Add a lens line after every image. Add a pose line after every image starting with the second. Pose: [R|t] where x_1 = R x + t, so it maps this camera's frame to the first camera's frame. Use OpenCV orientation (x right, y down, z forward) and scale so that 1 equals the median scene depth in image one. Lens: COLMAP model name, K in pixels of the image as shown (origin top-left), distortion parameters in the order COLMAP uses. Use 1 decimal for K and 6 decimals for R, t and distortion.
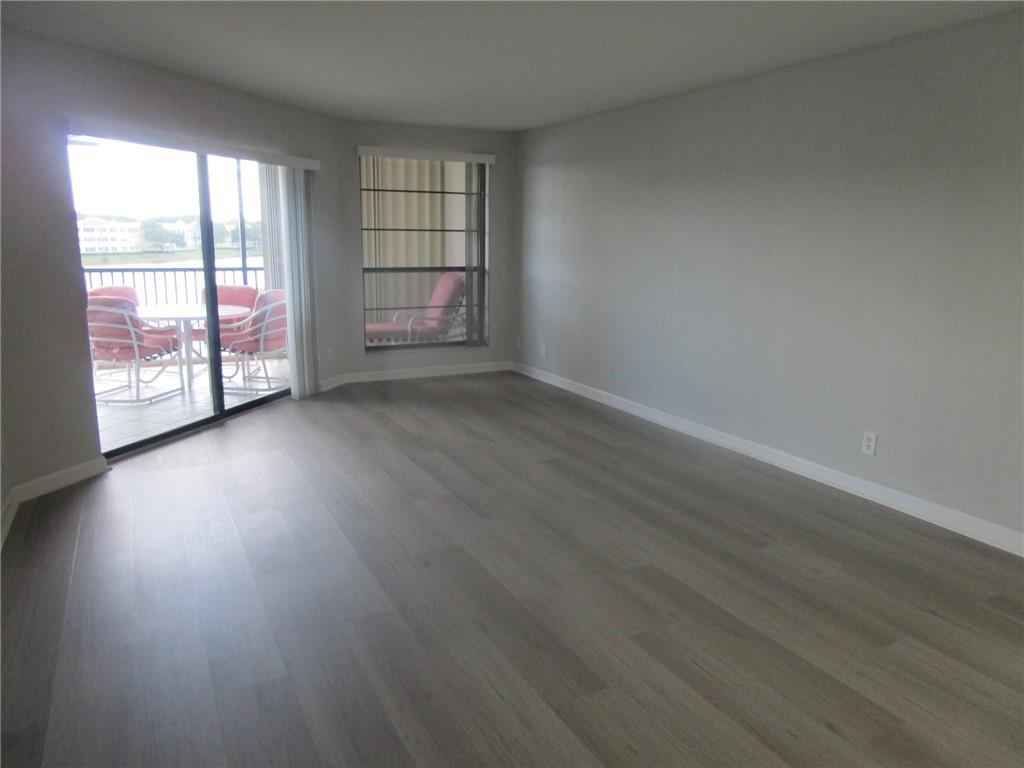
lens RADIAL K [[738.1, 0, 512.7], [0, 738.1, 379.9], [0, 0, 1]] dist [-0.018496, 0.001843]
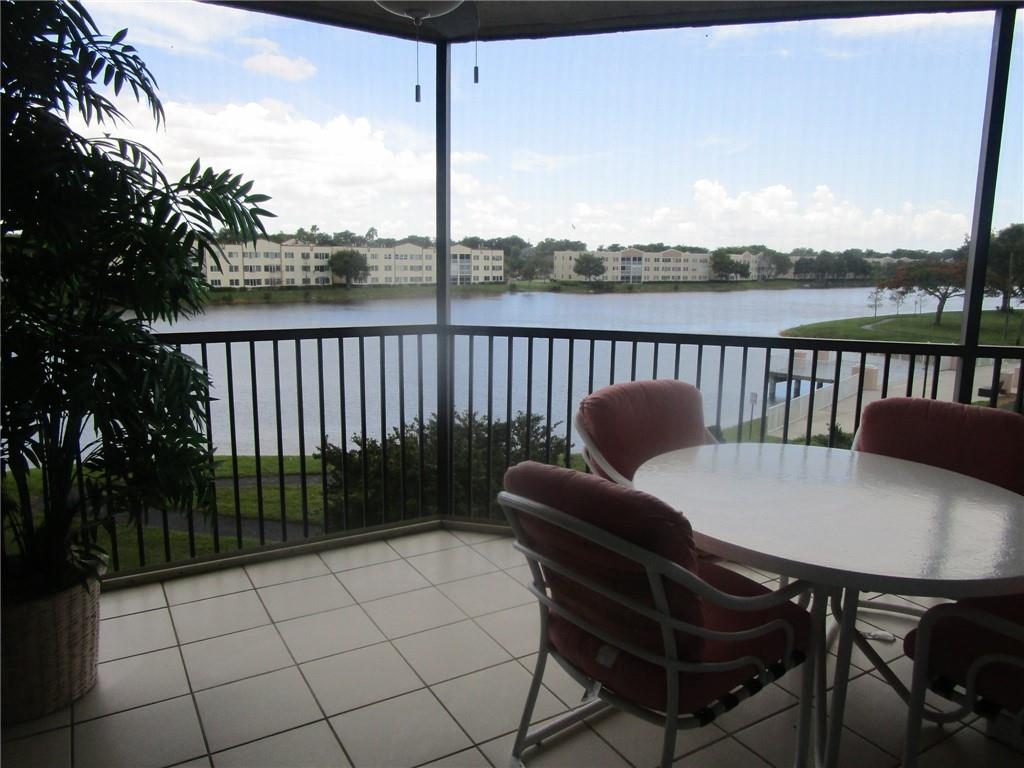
lens RADIAL K [[738.1, 0, 511.3], [0, 738.1, 387.3], [0, 0, 1]] dist [-0.018496, 0.001843]
pose [[0.751381, 0.110908, -0.650481, -0.345281], [-0.131295, 0.991192, 0.017340, -0.128740], [0.646674, 0.072376, 0.759325, 0.656823]]
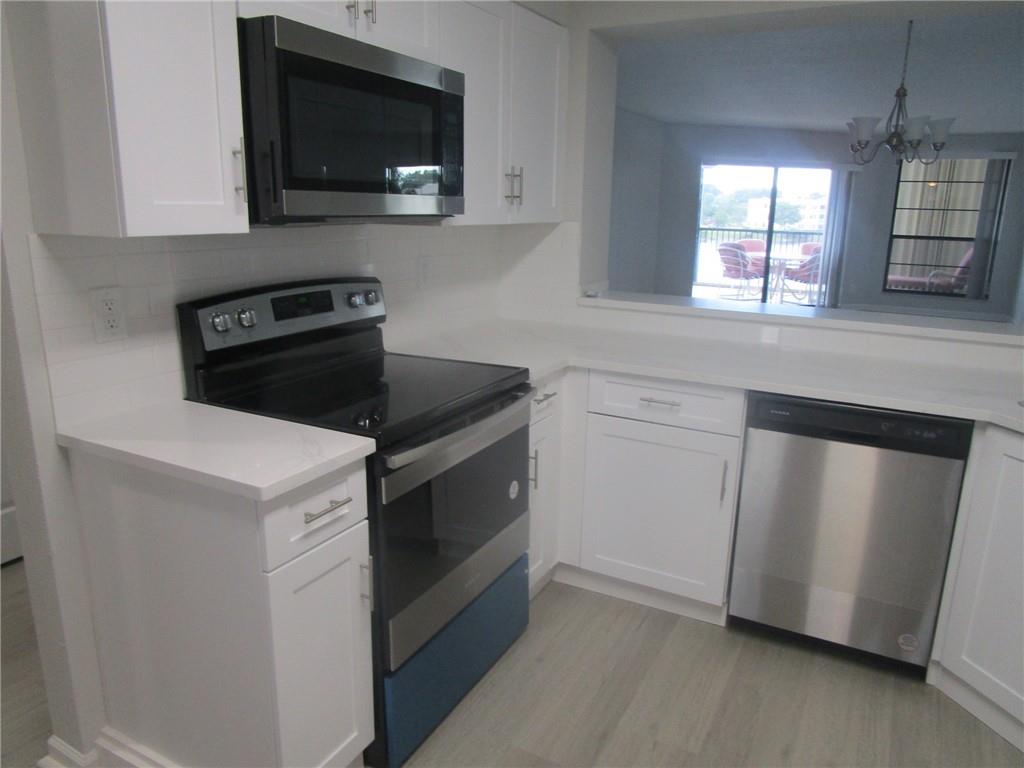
lens RADIAL K [[738.1, 0, 514.0], [0, 738.1, 386.6], [0, 0, 1]] dist [-0.018496, 0.001843]
pose [[0.569460, 0.199409, -0.797466, 0.605826], [-0.171603, 0.977594, 0.121911, 0.098088], [0.803908, 0.067424, 0.590920, -0.465281]]
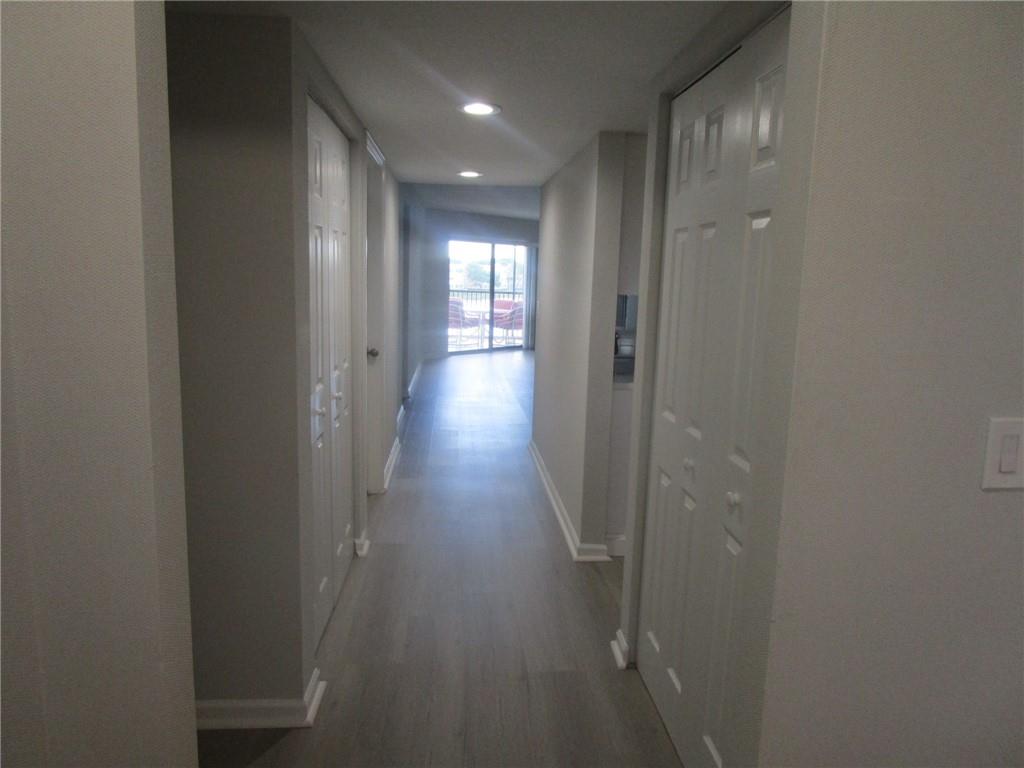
lens RADIAL K [[738.1, 0, 514.2], [0, 738.1, 387.7], [0, 0, 1]] dist [-0.018496, 0.001843]
pose [[0.922755, 0.074863, -0.378045, 0.474718], [-0.093084, 0.995202, -0.030129, 0.190329], [0.373976, 0.062992, 0.925297, -0.956519]]
